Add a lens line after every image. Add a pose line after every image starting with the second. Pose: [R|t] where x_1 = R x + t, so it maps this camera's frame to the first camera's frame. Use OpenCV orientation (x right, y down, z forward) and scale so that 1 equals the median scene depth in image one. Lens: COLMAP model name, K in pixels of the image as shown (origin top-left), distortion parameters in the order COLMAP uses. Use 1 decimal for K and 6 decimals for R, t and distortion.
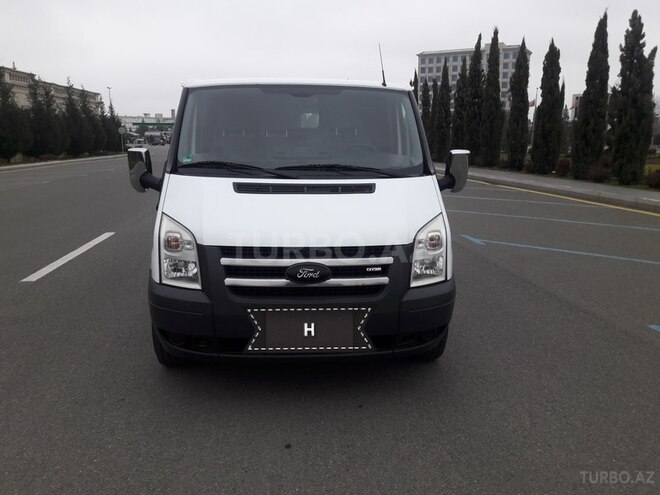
lens RADIAL K [[544.6, 0, 322.1], [0, 544.6, 243.9], [0, 0, 1]] dist [0.014081, -0.011423]
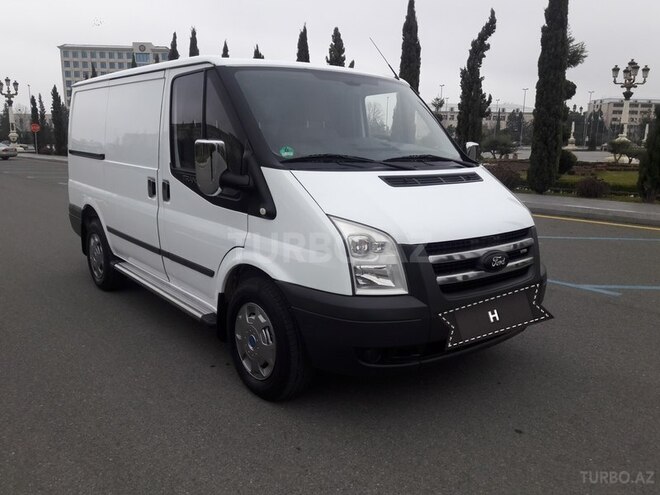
lens RADIAL K [[544.6, 0, 322.1], [0, 544.6, 243.9], [0, 0, 1]] dist [0.014081, -0.011423]
pose [[0.827145, -0.103915, 0.552297, -0.787557], [0.103769, 0.994098, 0.031630, -0.039825], [-0.552325, 0.031149, 0.833047, 0.307254]]
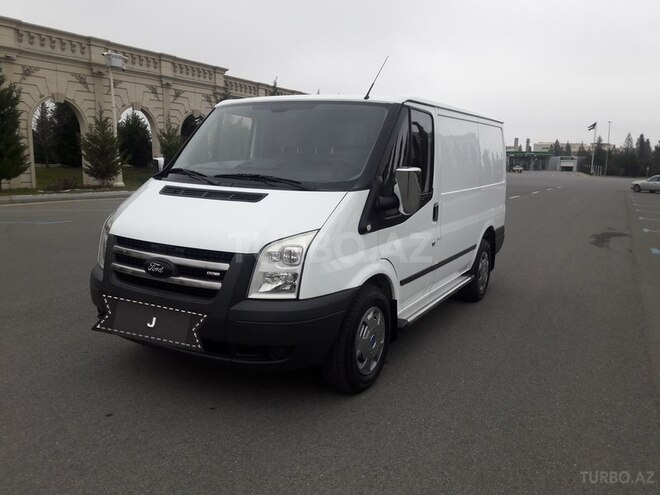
lens RADIAL K [[539.8, 0, 330.0], [0, 539.8, 247.5], [0, 0, 1]] dist [-0.005222, -0.004756]
pose [[0.826784, 0.108914, -0.551875, 0.790806], [-0.135432, 0.990759, -0.007367, -0.022756], [0.545973, 0.080832, 0.833894, 0.259484]]
